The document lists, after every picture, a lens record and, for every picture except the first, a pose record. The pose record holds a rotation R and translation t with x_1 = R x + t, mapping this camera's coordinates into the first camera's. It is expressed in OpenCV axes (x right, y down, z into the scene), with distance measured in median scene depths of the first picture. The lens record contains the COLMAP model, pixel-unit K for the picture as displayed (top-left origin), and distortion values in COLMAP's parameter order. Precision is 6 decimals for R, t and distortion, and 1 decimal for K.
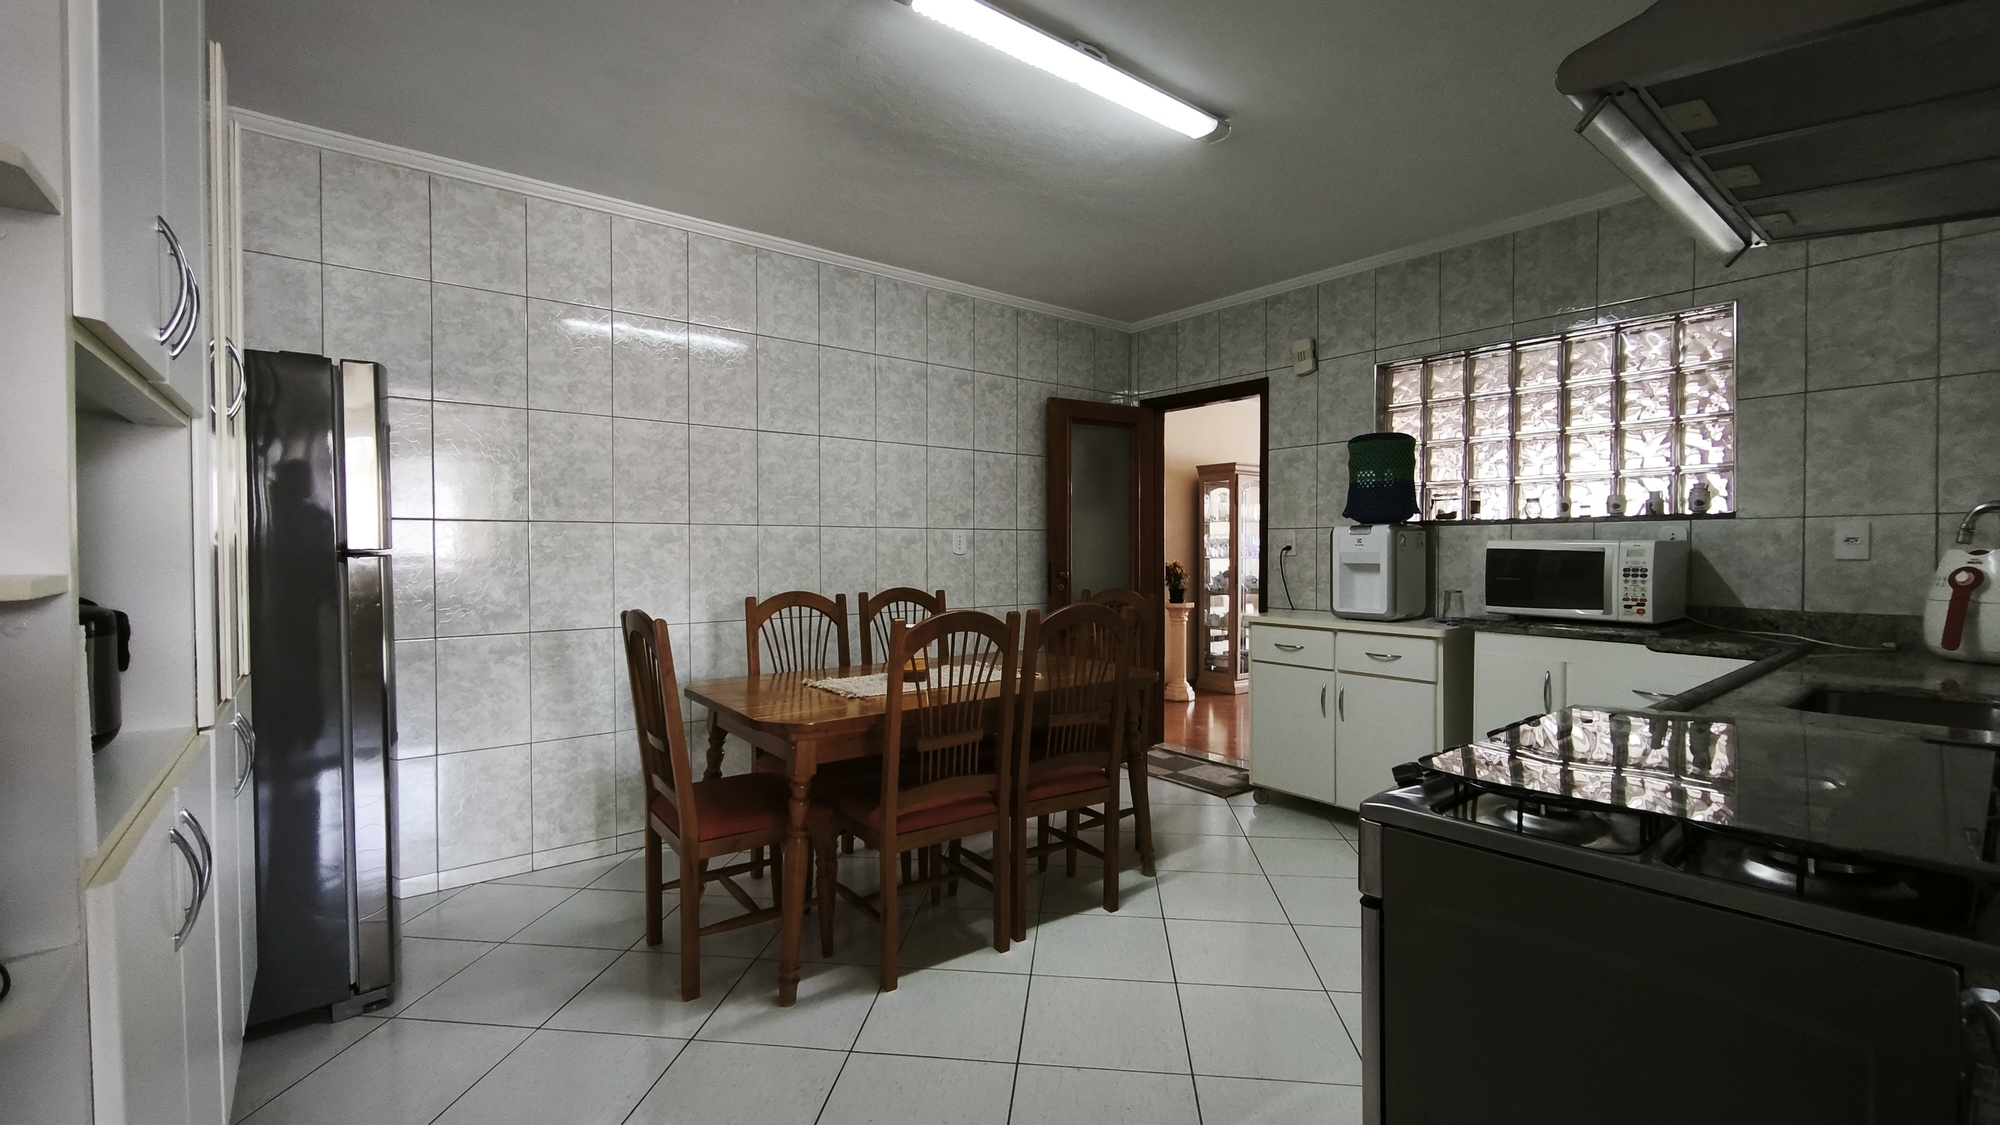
lens RADIAL K [[830.2, 0, 1000.4], [0, 830.2, 565.3], [0, 0, 1]] dist [-0.004019, 0.000420]
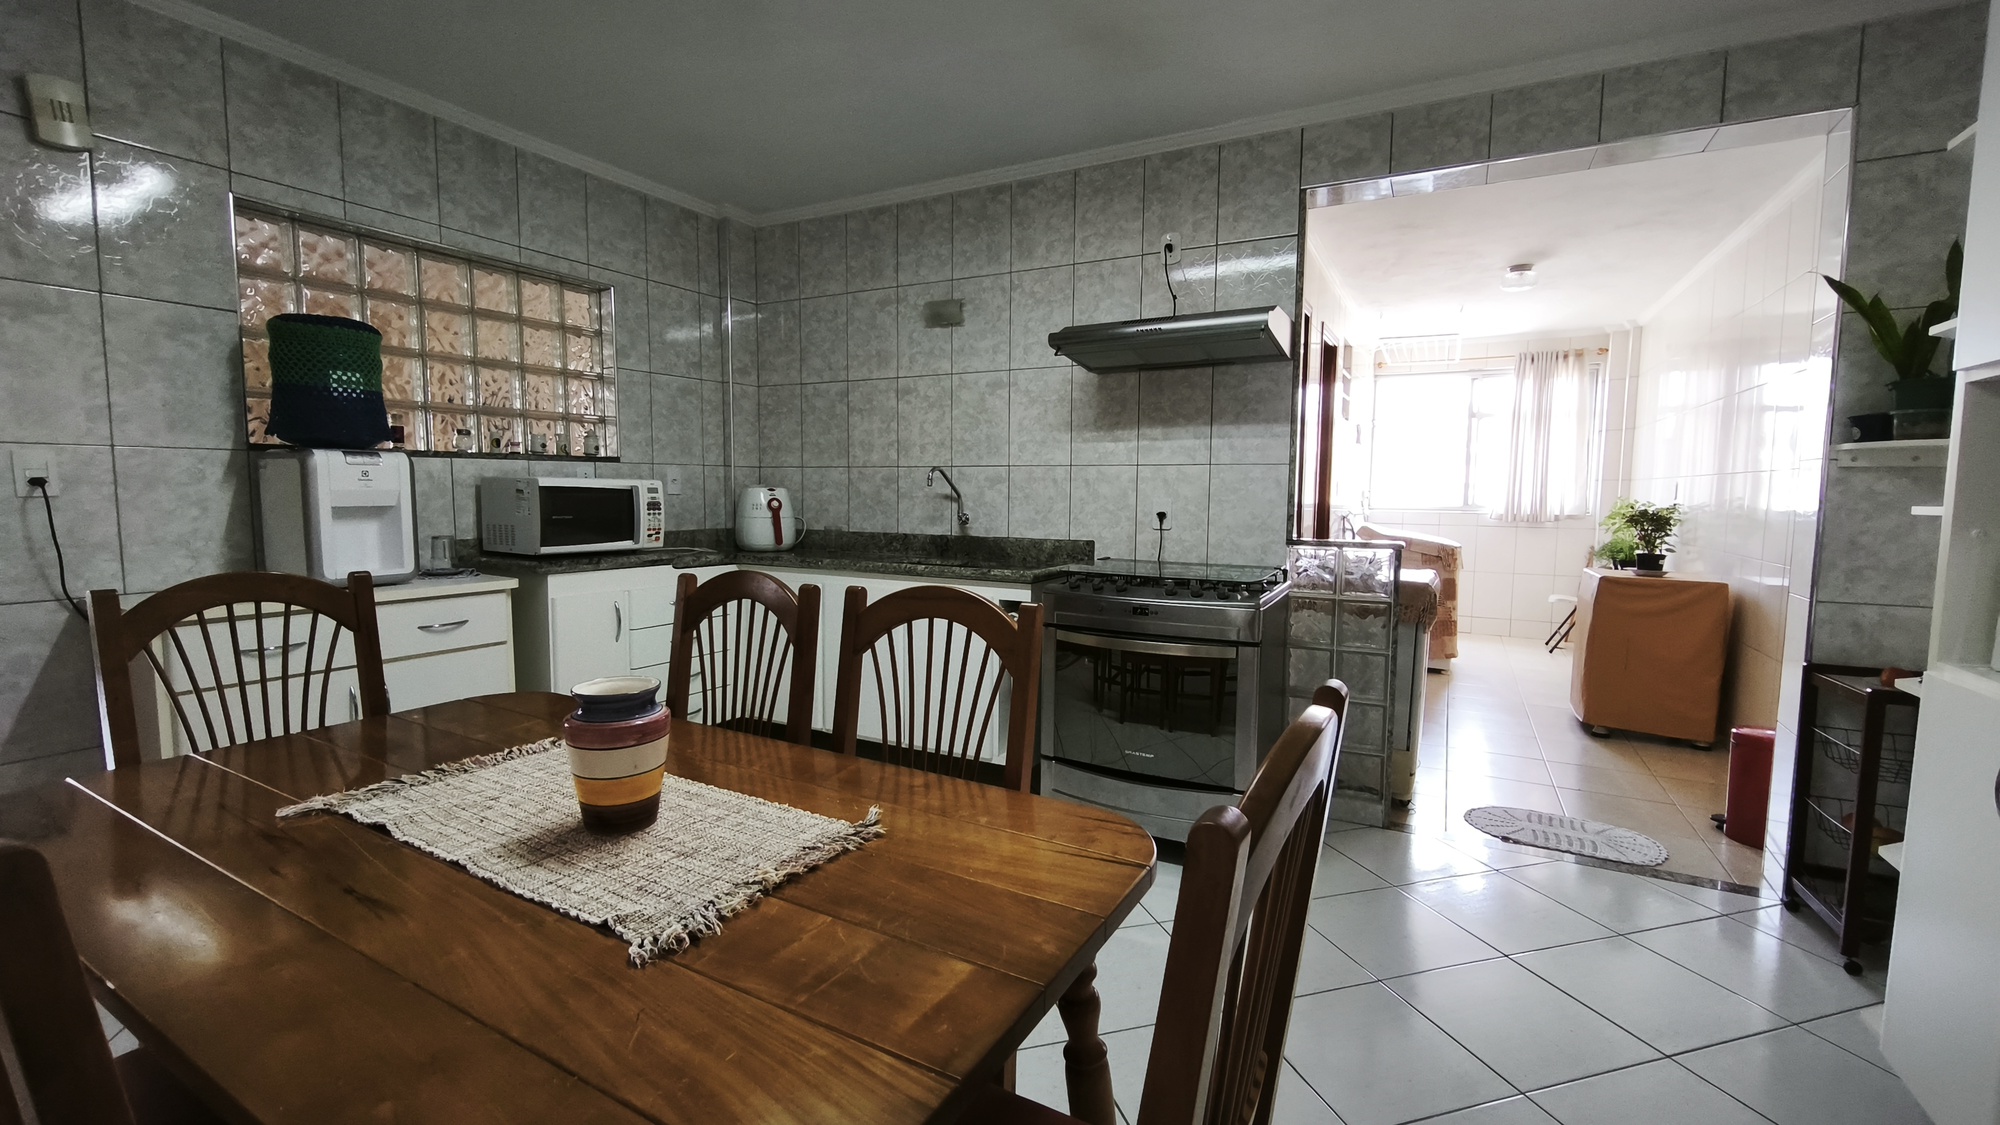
lens RADIAL K [[830.2, 0, 996.1], [0, 830.2, 555.0], [0, 0, 1]] dist [-0.004019, 0.000420]
pose [[-0.382838, -0.079464, 0.920392, -0.514540], [0.007590, 0.995990, 0.089147, -0.024487], [-0.923784, 0.041115, -0.380700, 0.962138]]
